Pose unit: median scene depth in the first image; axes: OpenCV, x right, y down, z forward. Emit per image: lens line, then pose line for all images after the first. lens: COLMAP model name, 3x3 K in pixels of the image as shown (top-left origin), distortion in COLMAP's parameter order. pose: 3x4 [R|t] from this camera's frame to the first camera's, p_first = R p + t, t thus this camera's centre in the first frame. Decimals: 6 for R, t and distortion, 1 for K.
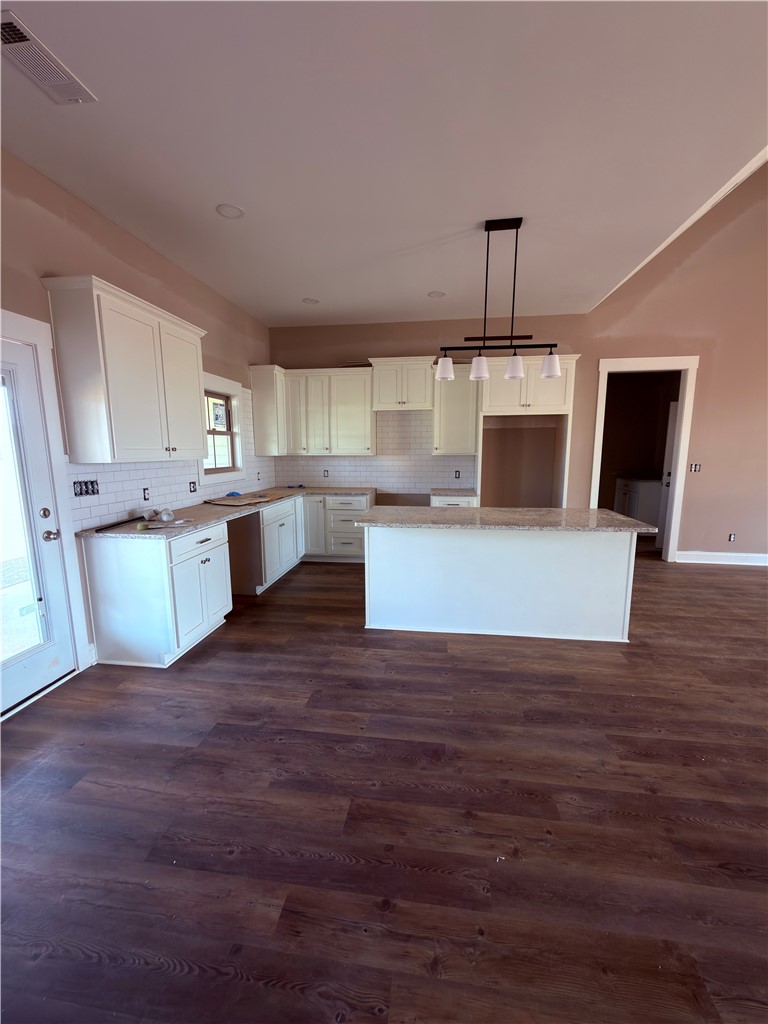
lens RADIAL K [[405.9, 0, 384.0], [0, 405.9, 512.0], [0, 0, 1]] dist [-0.000243, -0.000289]
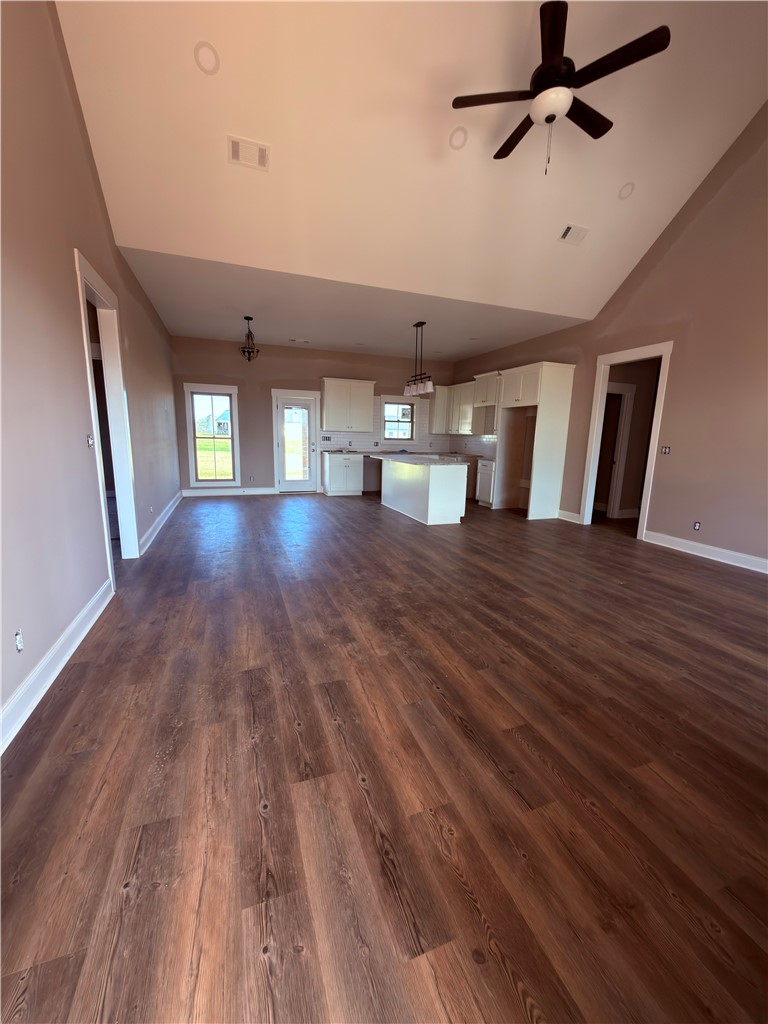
lens RADIAL K [[405.9, 0, 384.0], [0, 405.9, 512.0], [0, 0, 1]] dist [-0.000243, -0.000289]
pose [[0.478710, 0.178351, -0.859667, 1.381364], [-0.160583, 0.980419, 0.113981, 0.042340], [0.863163, 0.083484, 0.497976, -0.112331]]
